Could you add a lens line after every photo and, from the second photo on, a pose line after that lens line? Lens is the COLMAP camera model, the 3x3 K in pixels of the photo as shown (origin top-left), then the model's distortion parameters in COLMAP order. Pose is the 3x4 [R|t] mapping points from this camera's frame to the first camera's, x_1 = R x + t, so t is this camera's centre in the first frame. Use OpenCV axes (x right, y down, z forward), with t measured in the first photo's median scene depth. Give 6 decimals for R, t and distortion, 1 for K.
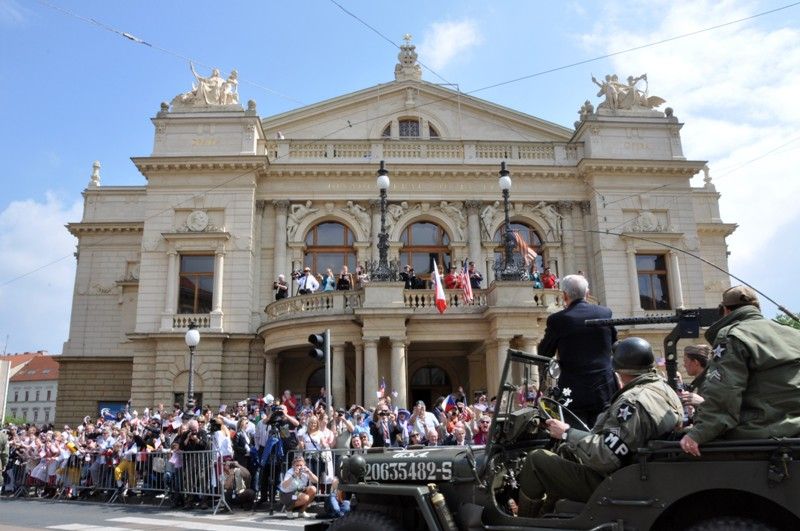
lens RADIAL K [[619.5, 0, 392.3], [0, 619.5, 270.8], [0, 0, 1]] dist [-0.128906, 0.057144]
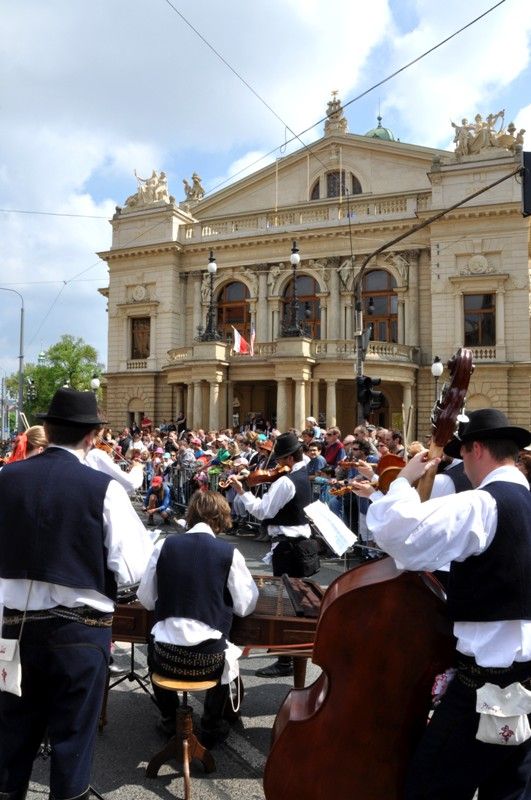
lens RADIAL K [[619.5, 0, 263.5], [0, 619.5, 406.5], [0, 0, 1]] dist [-0.128906, 0.057144]
pose [[0.895241, 0.012860, -0.445396, 0.550864], [0.086454, 0.975574, 0.201941, -0.083259], [0.437114, -0.219292, 0.872263, -0.172161]]
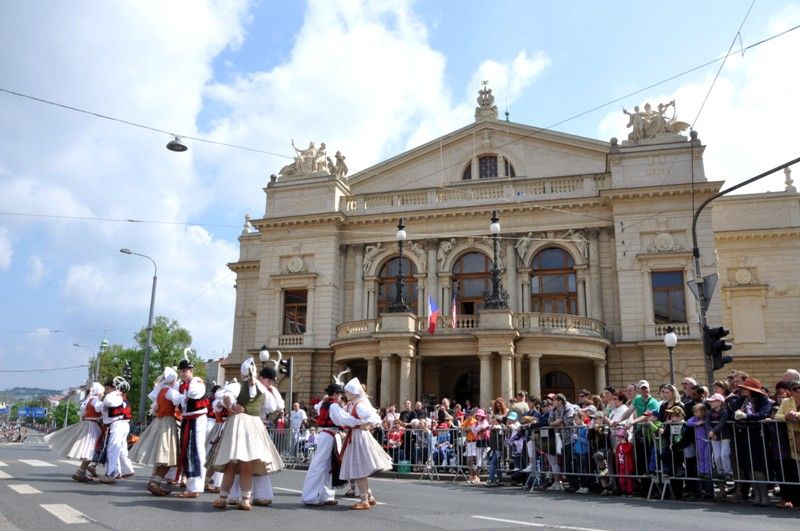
lens RADIAL K [[619.5, 0, 397.7], [0, 619.5, 270.1], [0, 0, 1]] dist [-0.128906, 0.057144]
pose [[0.942548, -0.049494, -0.330384, 0.318331], [0.050768, 0.998699, -0.004778, -0.048761], [0.330191, -0.012269, 0.943835, -0.188844]]
